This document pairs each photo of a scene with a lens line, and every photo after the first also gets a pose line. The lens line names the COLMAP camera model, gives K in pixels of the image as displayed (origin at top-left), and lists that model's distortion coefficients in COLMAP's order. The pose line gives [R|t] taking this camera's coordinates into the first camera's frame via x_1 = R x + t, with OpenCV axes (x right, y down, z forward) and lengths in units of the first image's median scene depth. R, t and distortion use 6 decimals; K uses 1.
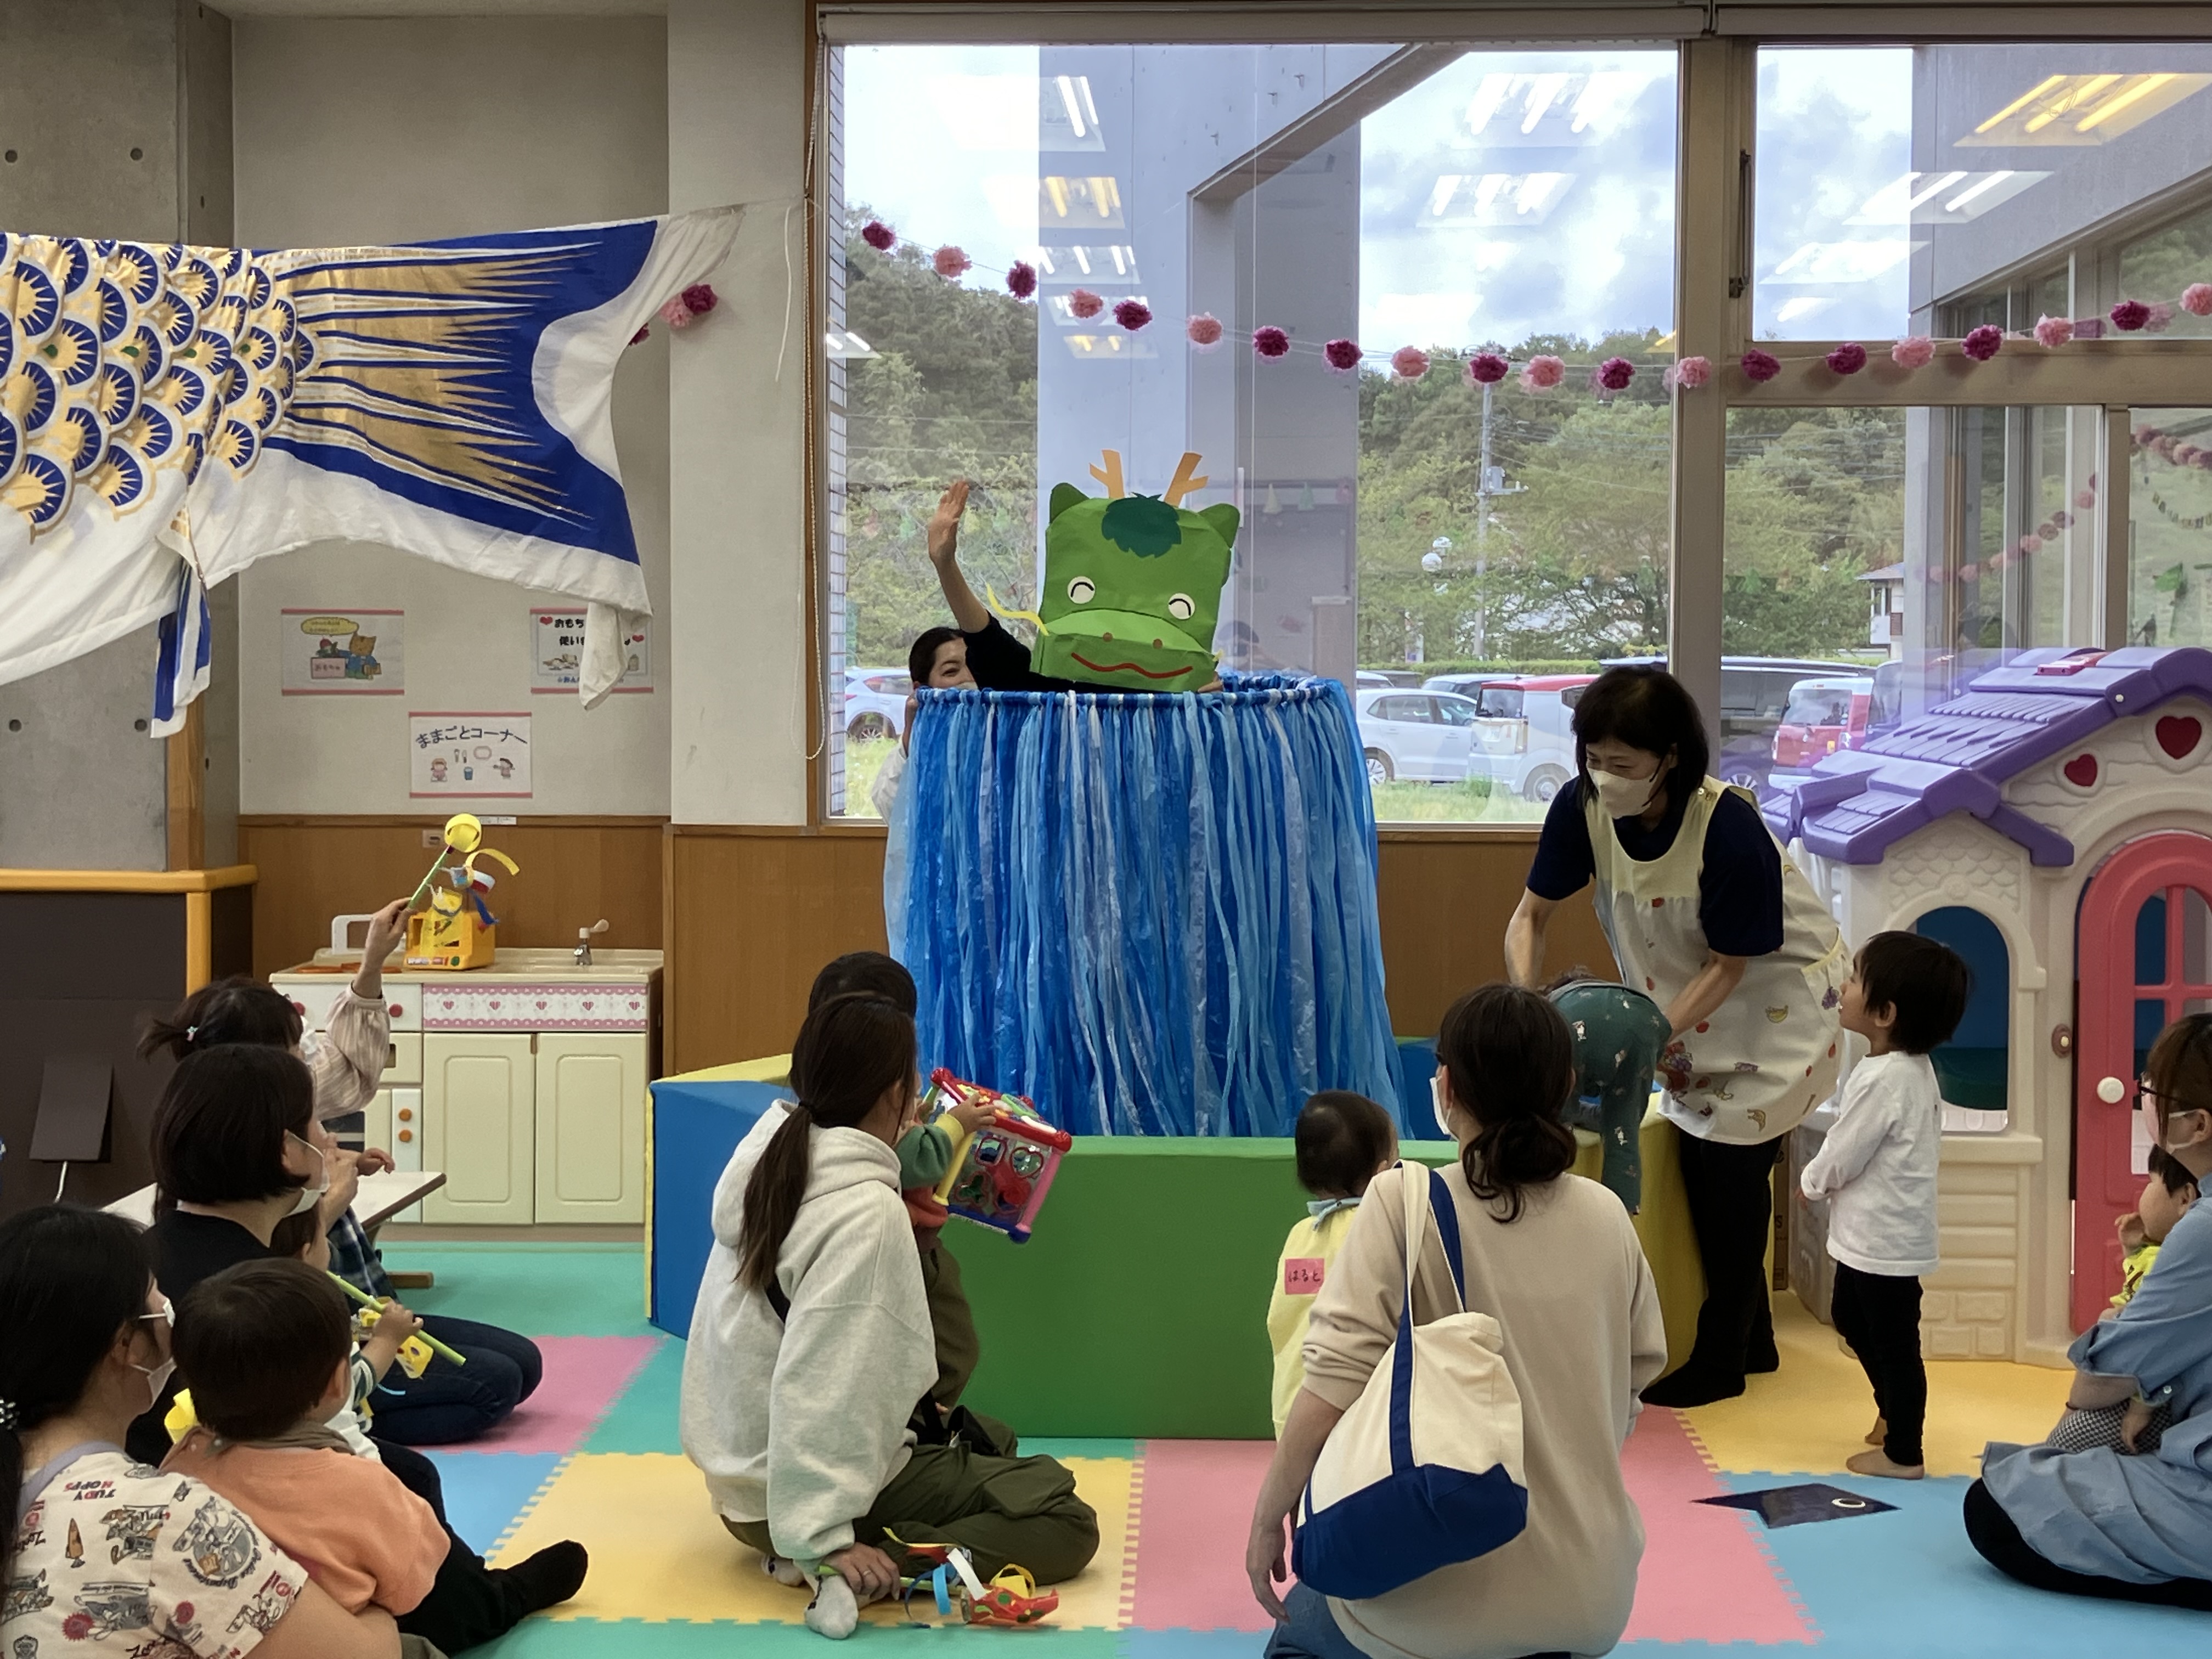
lens RADIAL K [[3376.3, 0, 1106.8], [0, 3376.3, 838.7], [0, 0, 1]] dist [0.007903, 0.000000]
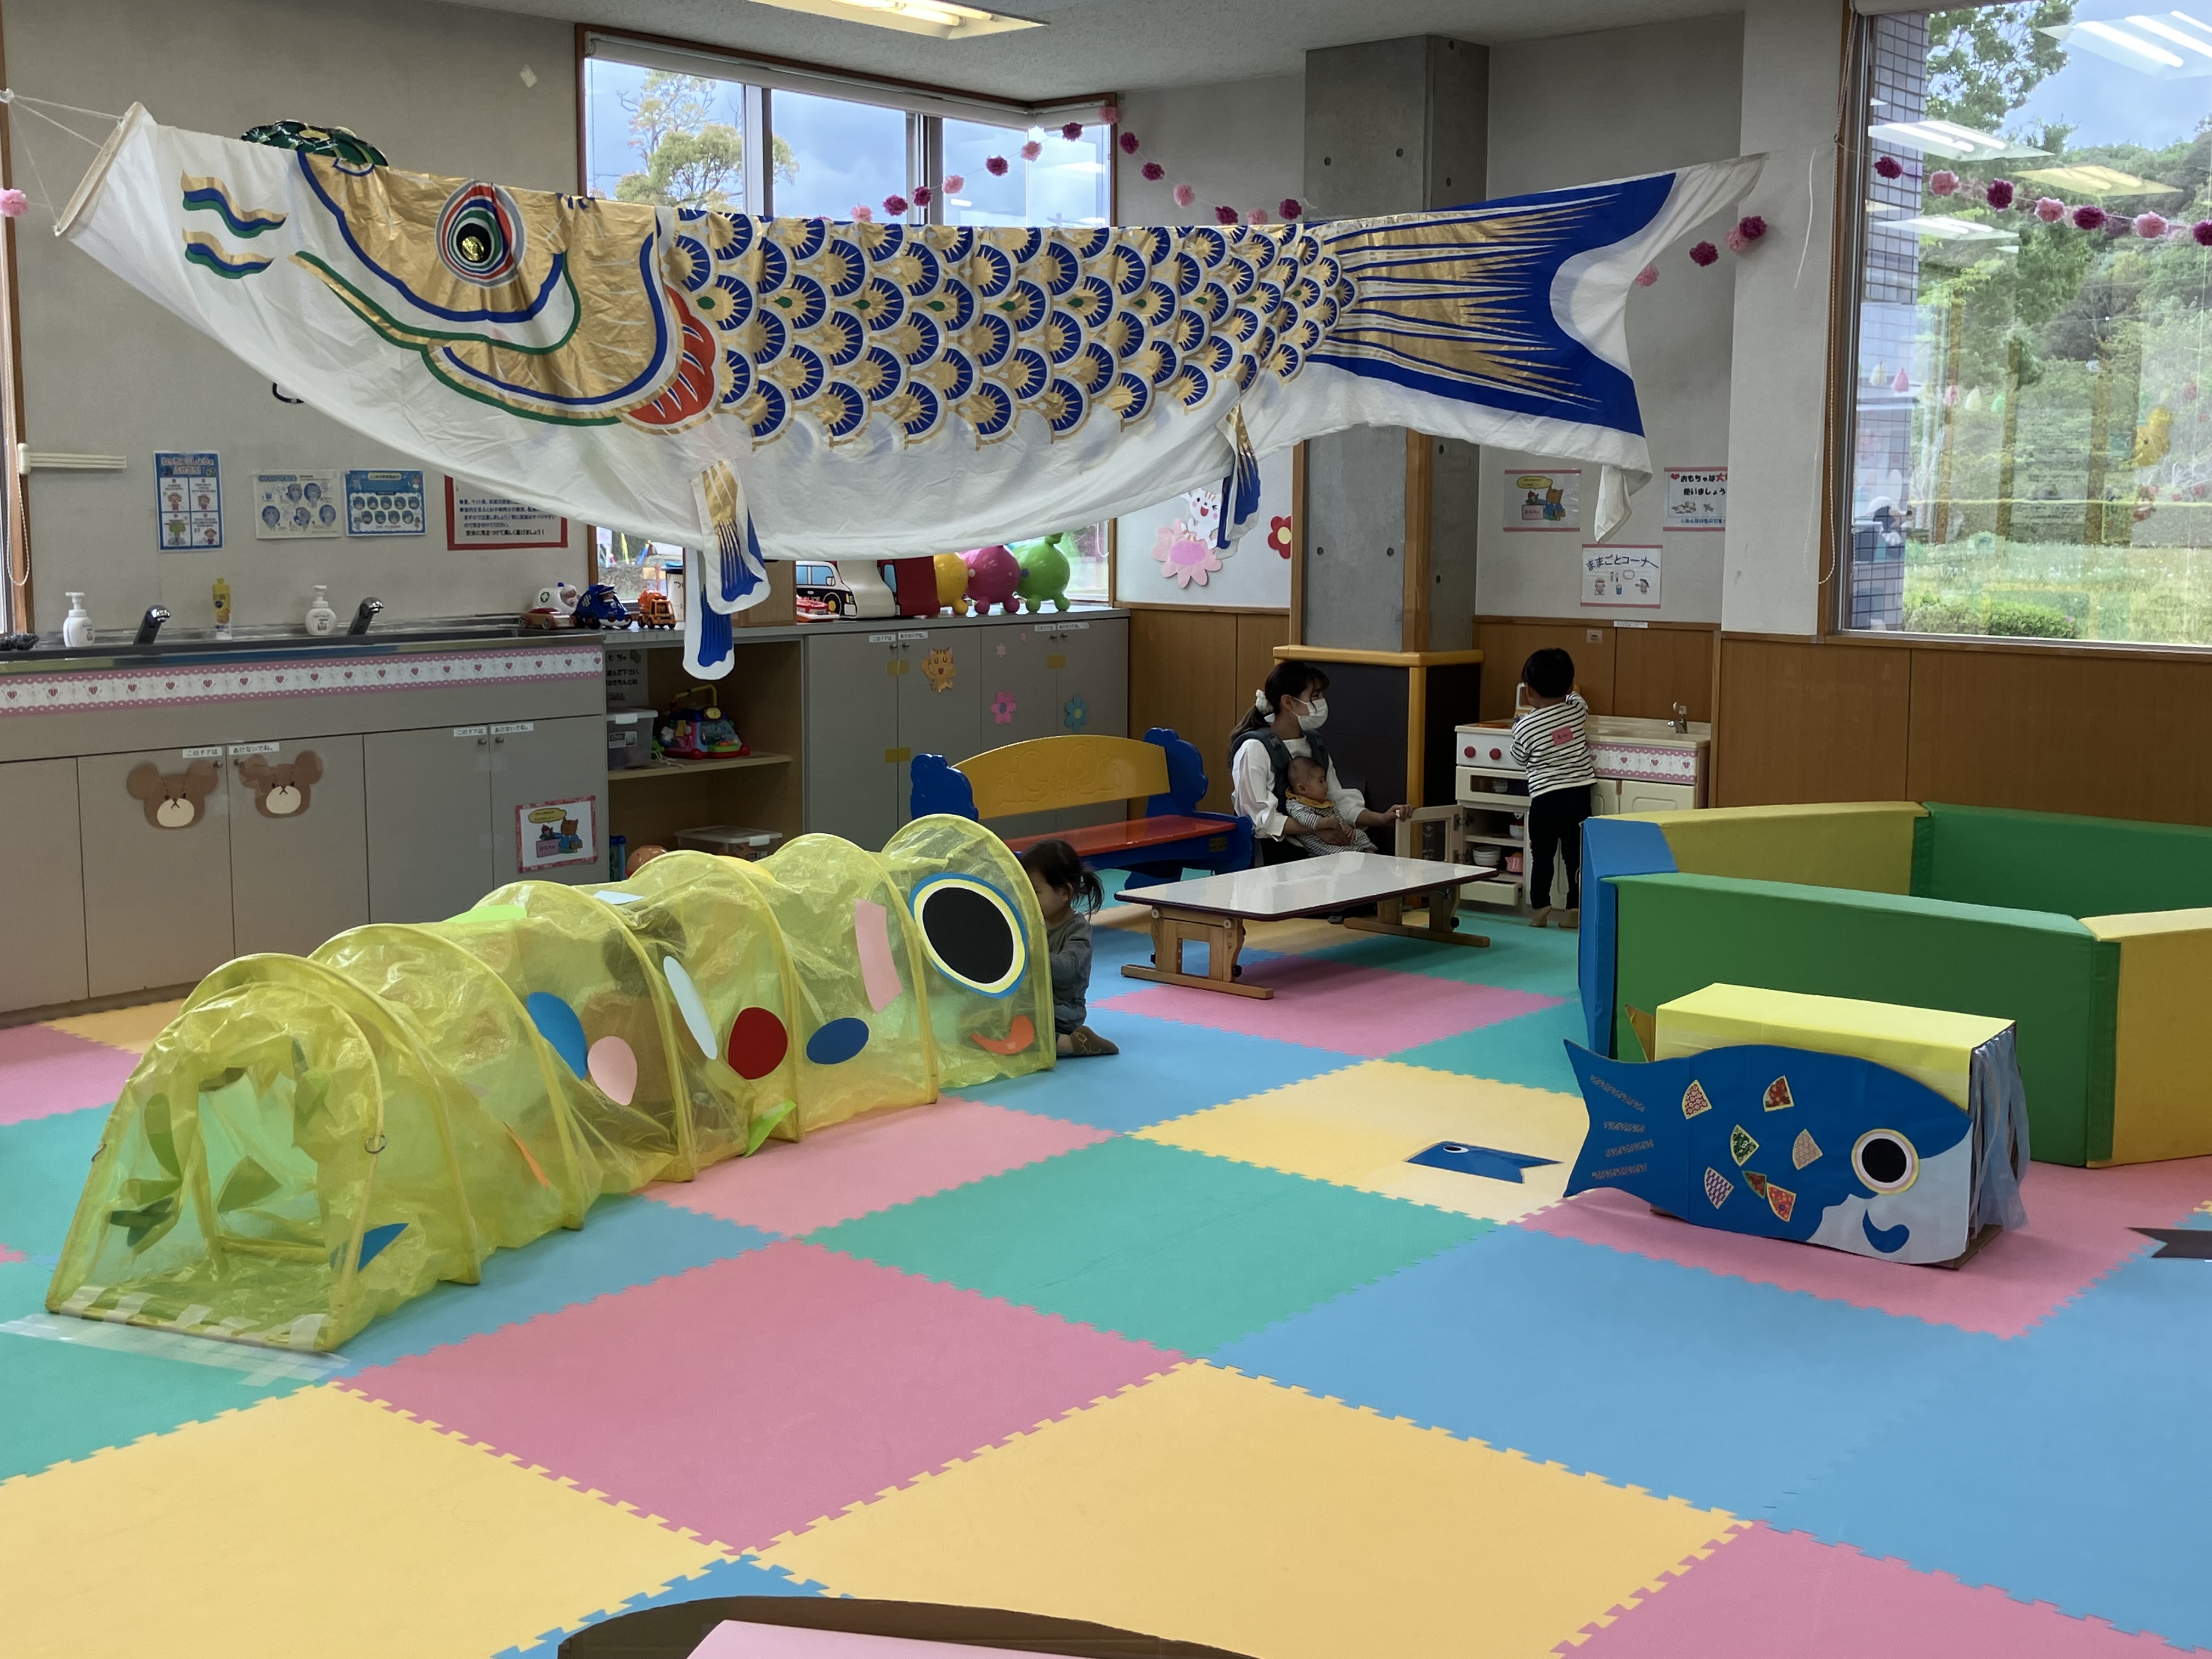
lens RADIAL K [[2460.3, 0, 1105.6], [0, 2460.3, 812.8], [0, 0, 1]] dist [0.066665, 0.000000]
pose [[0.785960, 0.078537, -0.613268, 0.352717], [-0.033864, 0.995879, 0.084135, -0.008273], [0.617349, -0.045359, 0.785381, 0.099514]]
